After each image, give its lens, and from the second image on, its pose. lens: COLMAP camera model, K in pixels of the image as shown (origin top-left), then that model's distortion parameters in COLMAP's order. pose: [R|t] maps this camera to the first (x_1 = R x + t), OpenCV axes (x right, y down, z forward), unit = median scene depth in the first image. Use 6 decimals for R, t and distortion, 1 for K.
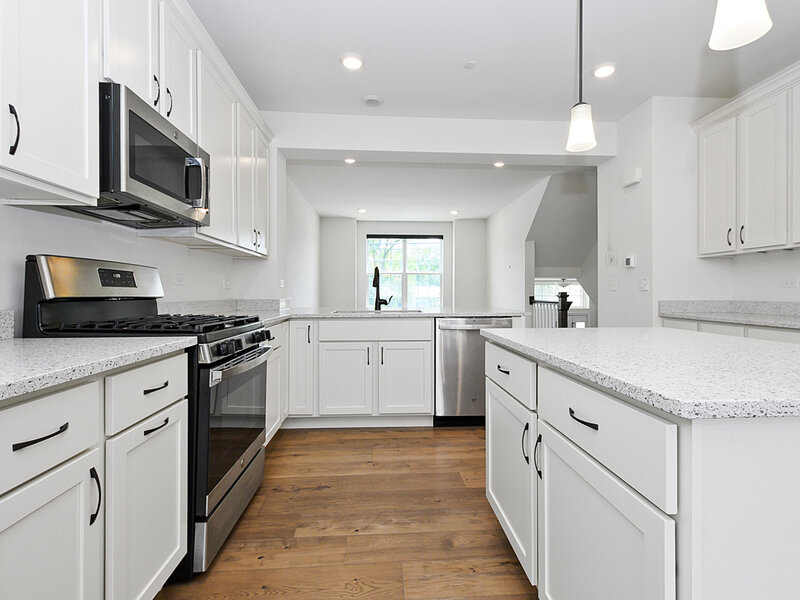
lens RADIAL K [[394.8, 0, 404.2], [0, 394.8, 302.0], [0, 0, 1]] dist [0.000446, -0.000067]
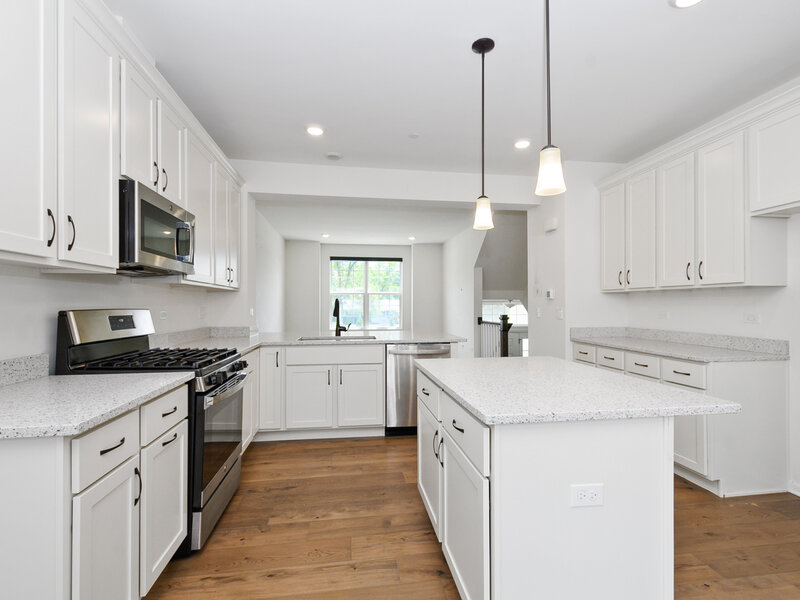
lens RADIAL K [[389.7, 0, 404.1], [0, 389.7, 311.8], [0, 0, 1]] dist [0.000533, -0.000120]
pose [[0.996000, -0.000134, 0.089359, 0.039526], [0.000834, 0.999969, -0.007798, -0.068702], [-0.089355, 0.007841, 0.995969, -0.246074]]
